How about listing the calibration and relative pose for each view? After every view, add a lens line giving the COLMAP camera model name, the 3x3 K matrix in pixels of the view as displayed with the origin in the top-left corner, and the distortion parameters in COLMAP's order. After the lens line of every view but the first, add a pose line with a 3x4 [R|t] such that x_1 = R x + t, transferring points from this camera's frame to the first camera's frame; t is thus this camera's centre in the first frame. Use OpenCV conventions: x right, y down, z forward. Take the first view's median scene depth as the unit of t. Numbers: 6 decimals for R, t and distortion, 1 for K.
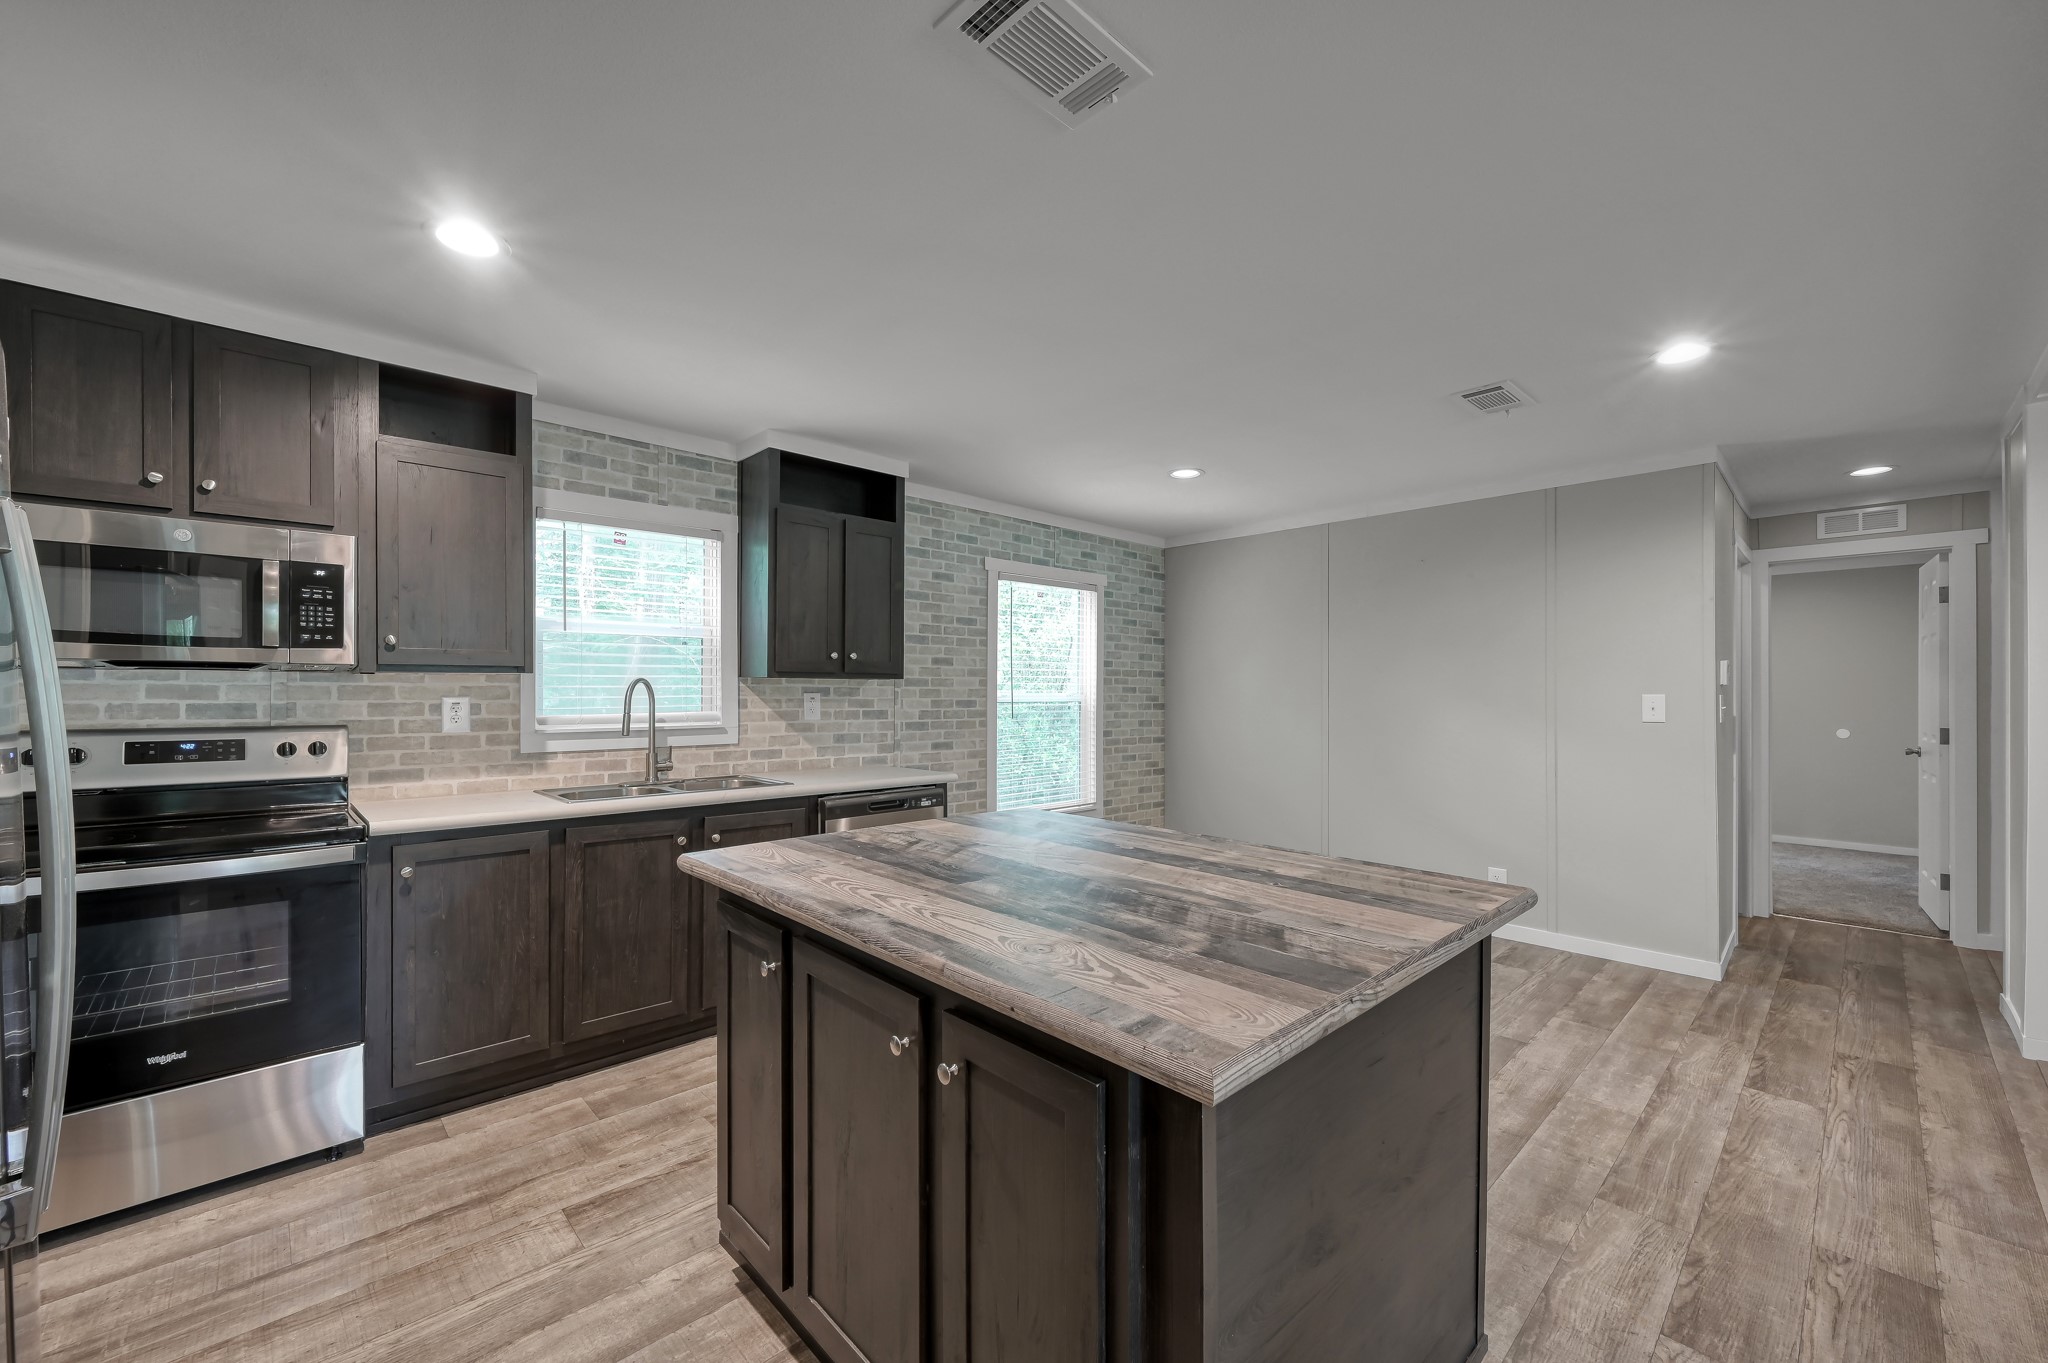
lens RADIAL K [[810.1, 0, 1019.7], [0, 810.1, 693.9], [0, 0, 1]] dist [0.000057, -0.000097]
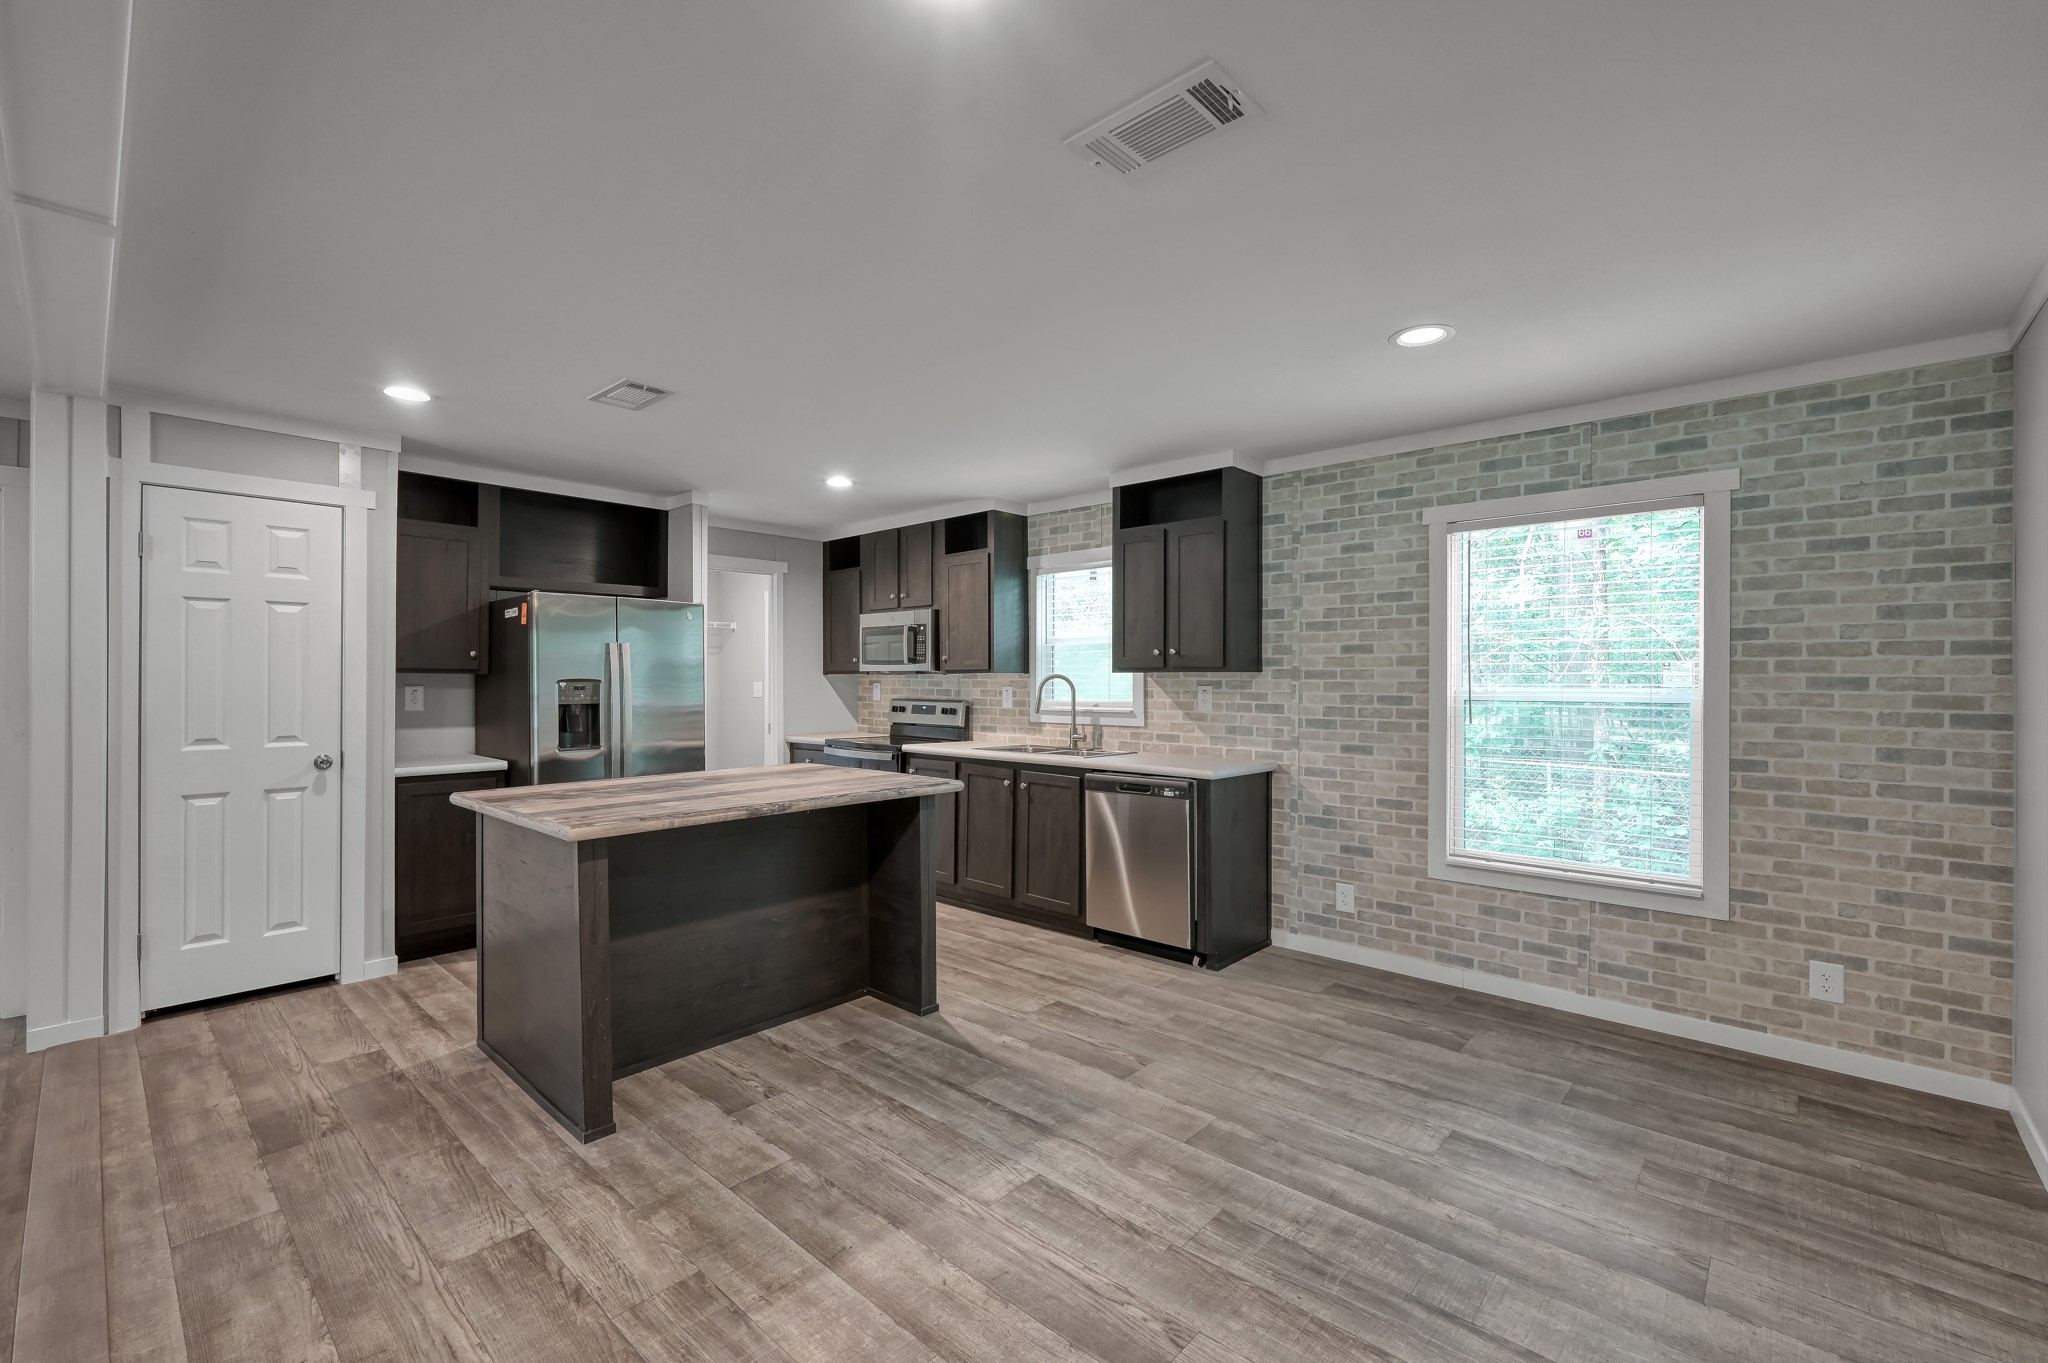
lens RADIAL K [[862.0, 0, 1025.7], [0, 862.0, 675.5], [0, 0, 1]] dist [-0.001097, 0.000074]
pose [[0.078876, -0.007619, -0.996855, 0.951894], [-0.004328, 0.999959, -0.007985, -0.004985], [0.996875, 0.004944, 0.078840, 0.728691]]
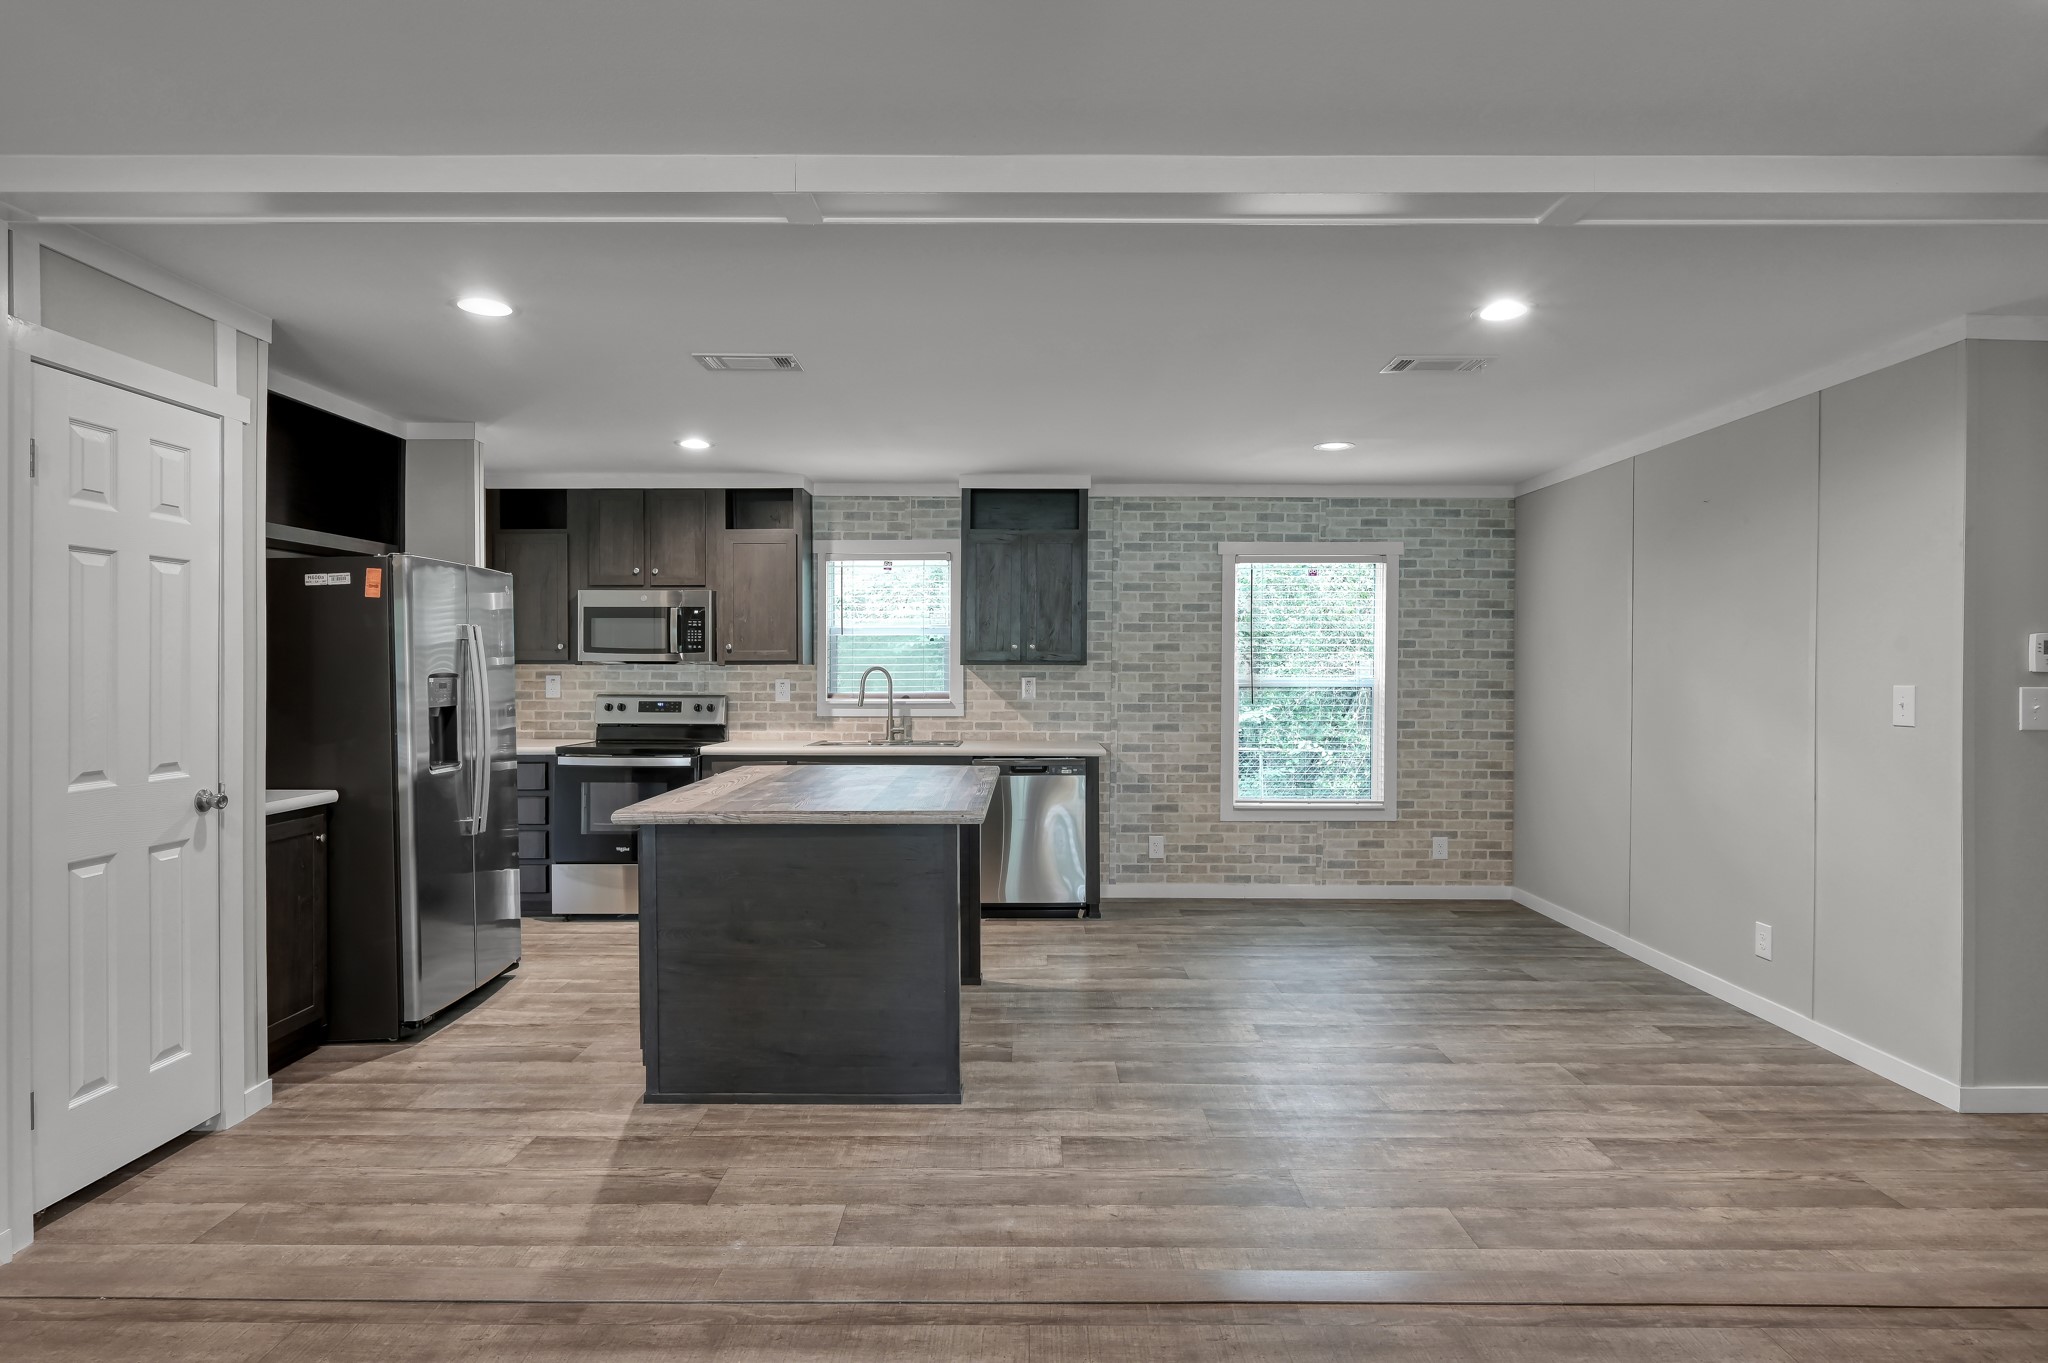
lens RADIAL K [[1093.1, 0, 1025.5], [0, 1093.1, 674.9], [0, 0, 1]] dist [-0.002963, -0.000570]
pose [[0.725622, 0.003502, -0.688084, 0.928090], [-0.002189, 0.999994, 0.002781, -0.009689], [0.688090, -0.000512, 0.725625, -0.192623]]
